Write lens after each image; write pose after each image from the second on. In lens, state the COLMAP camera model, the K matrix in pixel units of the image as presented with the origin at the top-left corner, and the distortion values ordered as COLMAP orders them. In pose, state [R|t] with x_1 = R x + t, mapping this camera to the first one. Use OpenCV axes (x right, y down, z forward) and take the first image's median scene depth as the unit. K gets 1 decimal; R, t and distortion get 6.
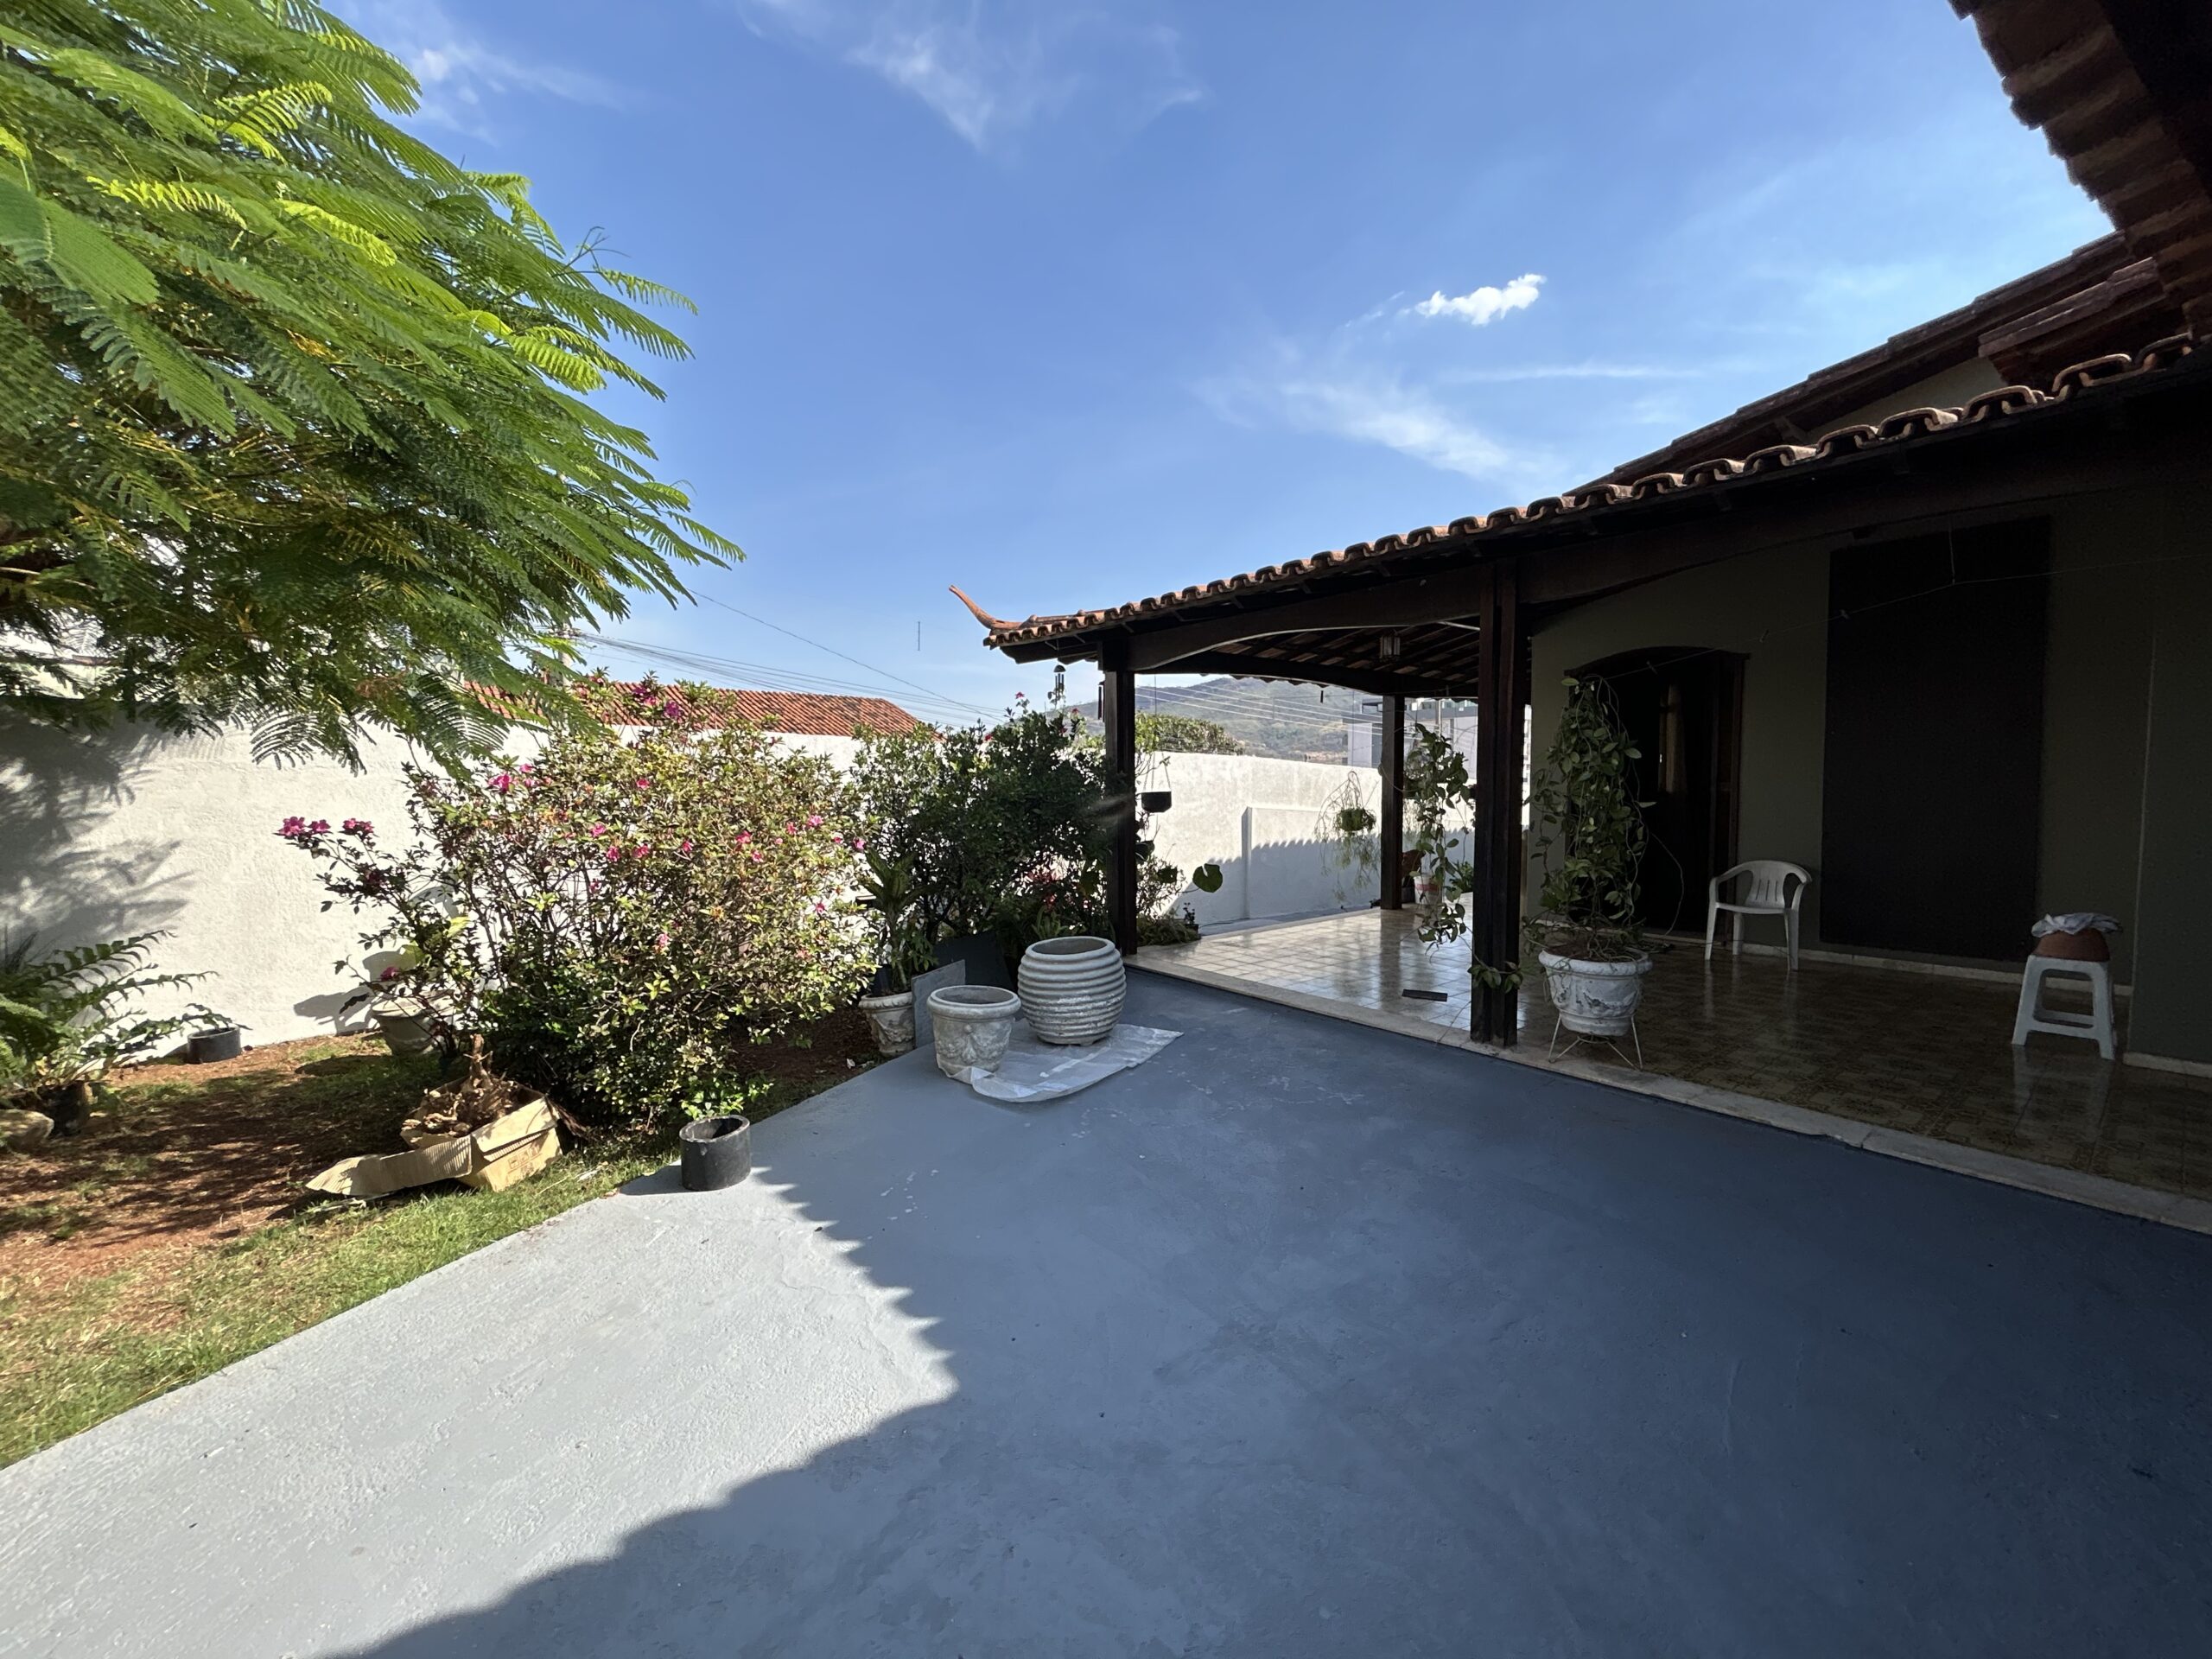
lens RADIAL K [[885.1, 0, 1108.9], [0, 885.1, 835.8], [0, 0, 1]] dist [-0.000946, 0.000180]
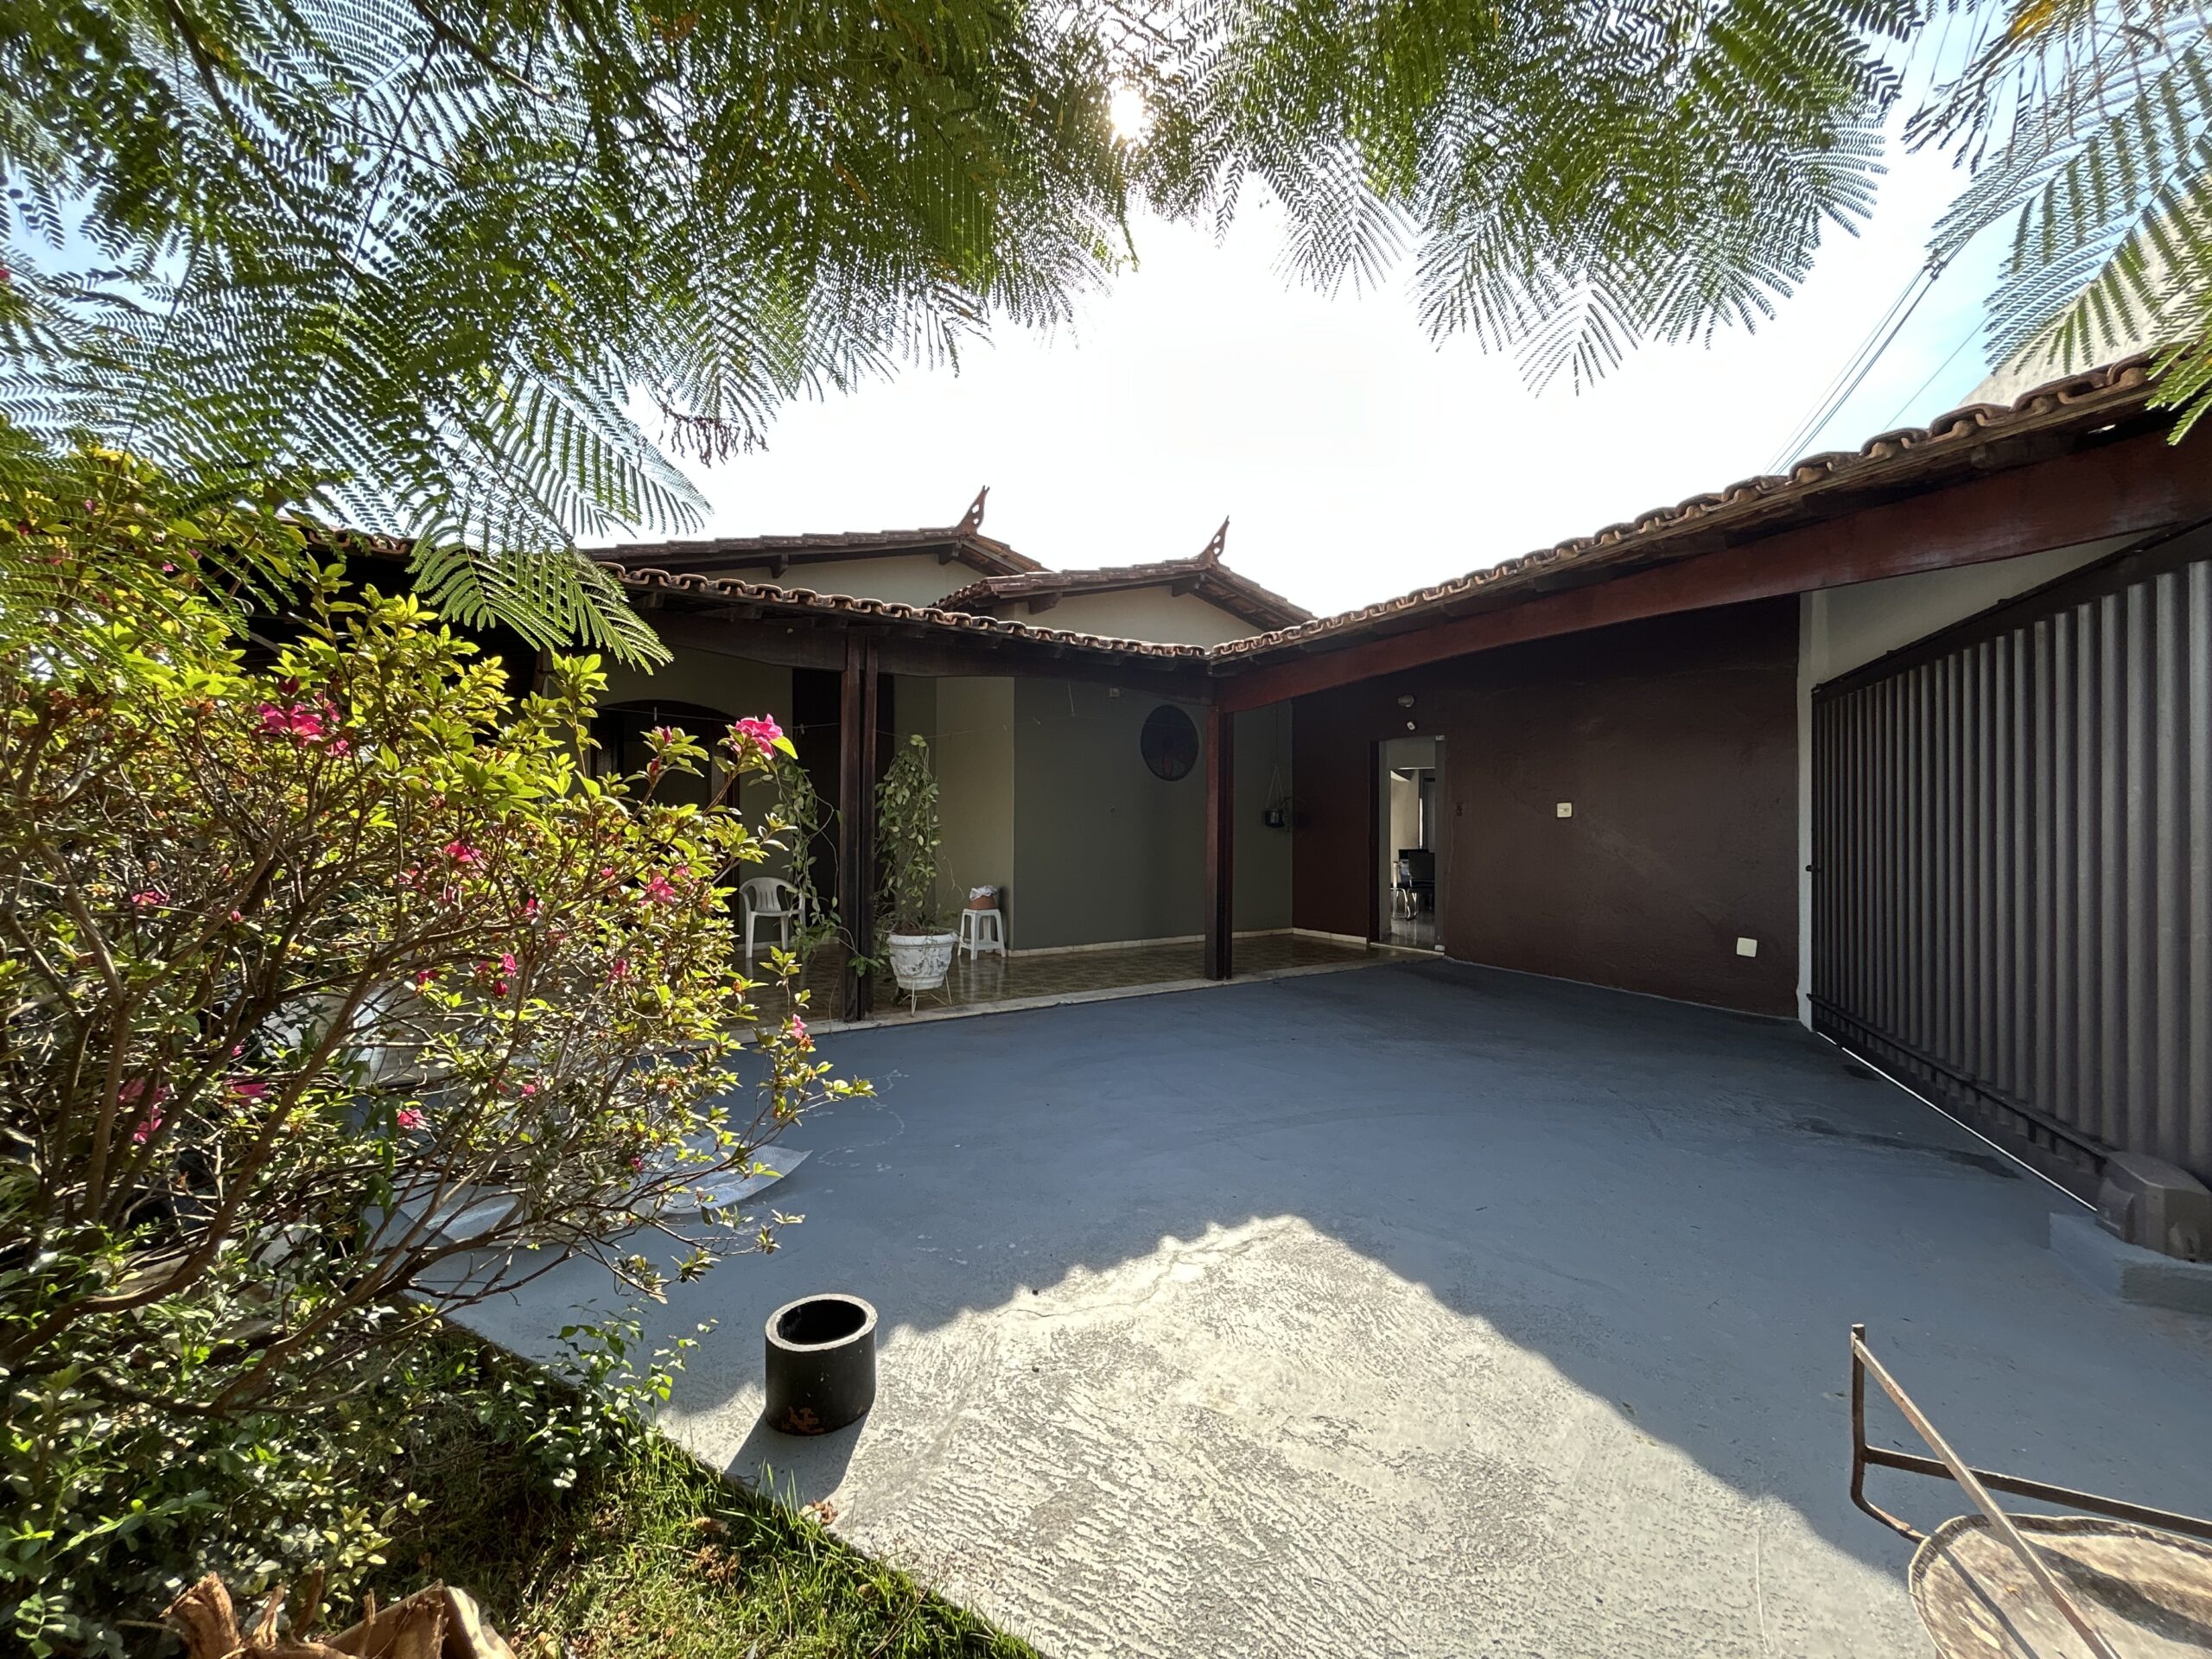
lens RADIAL K [[885.1, 0, 1109.3], [0, 885.1, 832.2], [0, 0, 1]] dist [-0.000946, 0.000180]
pose [[0.083638, 0.011719, 0.996427, -1.366163], [0.045018, 0.998866, -0.015526, 0.014893], [-0.995479, 0.046156, 0.083015, 0.958941]]
